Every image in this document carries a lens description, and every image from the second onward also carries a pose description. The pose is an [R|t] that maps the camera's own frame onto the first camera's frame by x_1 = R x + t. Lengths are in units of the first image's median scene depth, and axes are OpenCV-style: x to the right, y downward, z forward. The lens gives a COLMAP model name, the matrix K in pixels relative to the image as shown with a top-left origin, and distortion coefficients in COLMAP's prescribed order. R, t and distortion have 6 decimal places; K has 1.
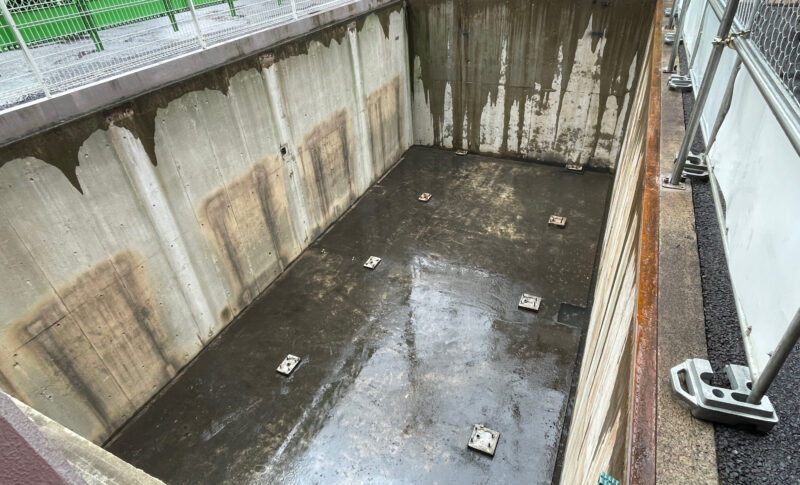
lens RADIAL K [[446.9, 0, 400.0], [0, 446.9, 242.5], [0, 0, 1]] dist [-0.000755, -0.000466]
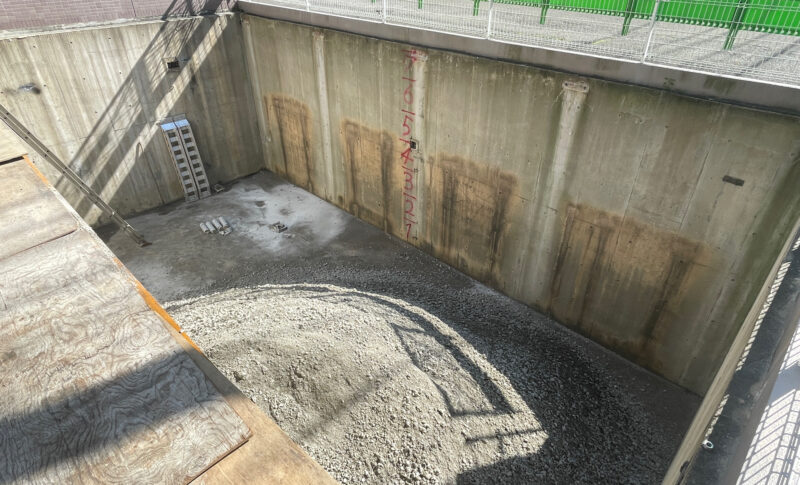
lens RADIAL K [[483.0, 0, 400.0], [0, 483.0, 242.5], [0, 0, 1]] dist [-0.000097, 0.000216]
pose [[-0.331356, 0.566910, -0.754199, 0.667560], [-0.523315, 0.554704, 0.646873, -0.737983], [0.785076, 0.609029, 0.112868, 0.944091]]
